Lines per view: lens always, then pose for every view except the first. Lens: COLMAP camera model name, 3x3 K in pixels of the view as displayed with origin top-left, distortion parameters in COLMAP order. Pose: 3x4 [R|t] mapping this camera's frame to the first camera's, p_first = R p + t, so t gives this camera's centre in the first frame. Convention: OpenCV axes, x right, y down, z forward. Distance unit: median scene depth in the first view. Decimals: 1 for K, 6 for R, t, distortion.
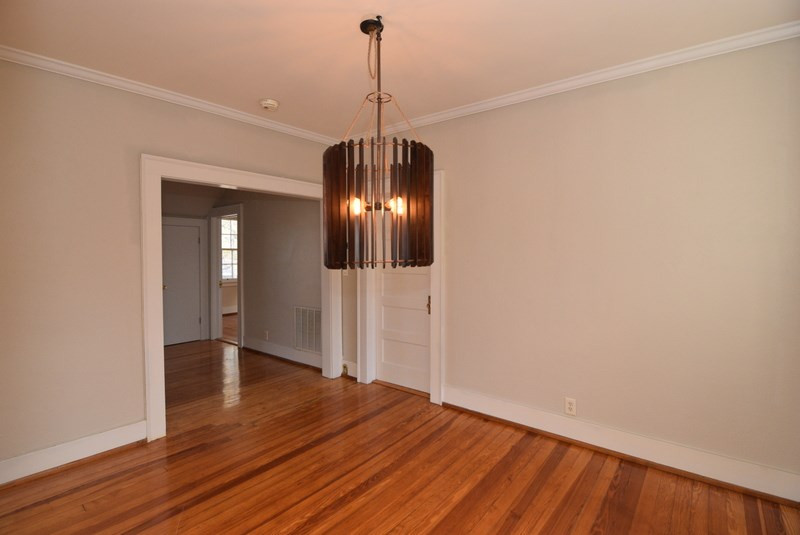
lens RADIAL K [[393.5, 0, 406.2], [0, 393.5, 273.8], [0, 0, 1]] dist [-0.004337, -0.011468]
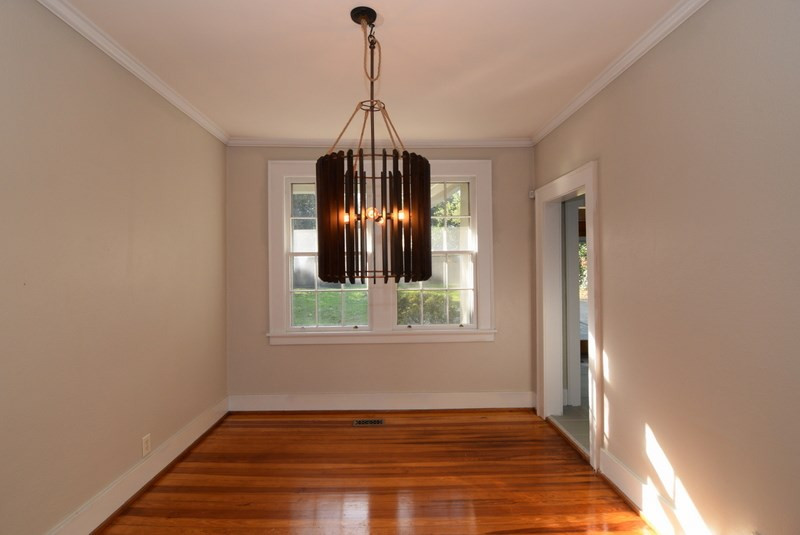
lens RADIAL K [[393.5, 0, 402.5], [0, 393.5, 266.4], [0, 0, 1]] dist [-0.004337, -0.011468]
pose [[-0.637994, 0.000508, 0.770042, -0.633116], [0.047969, 0.998084, 0.039085, -0.060335], [-0.768546, 0.061874, -0.636795, 1.156896]]
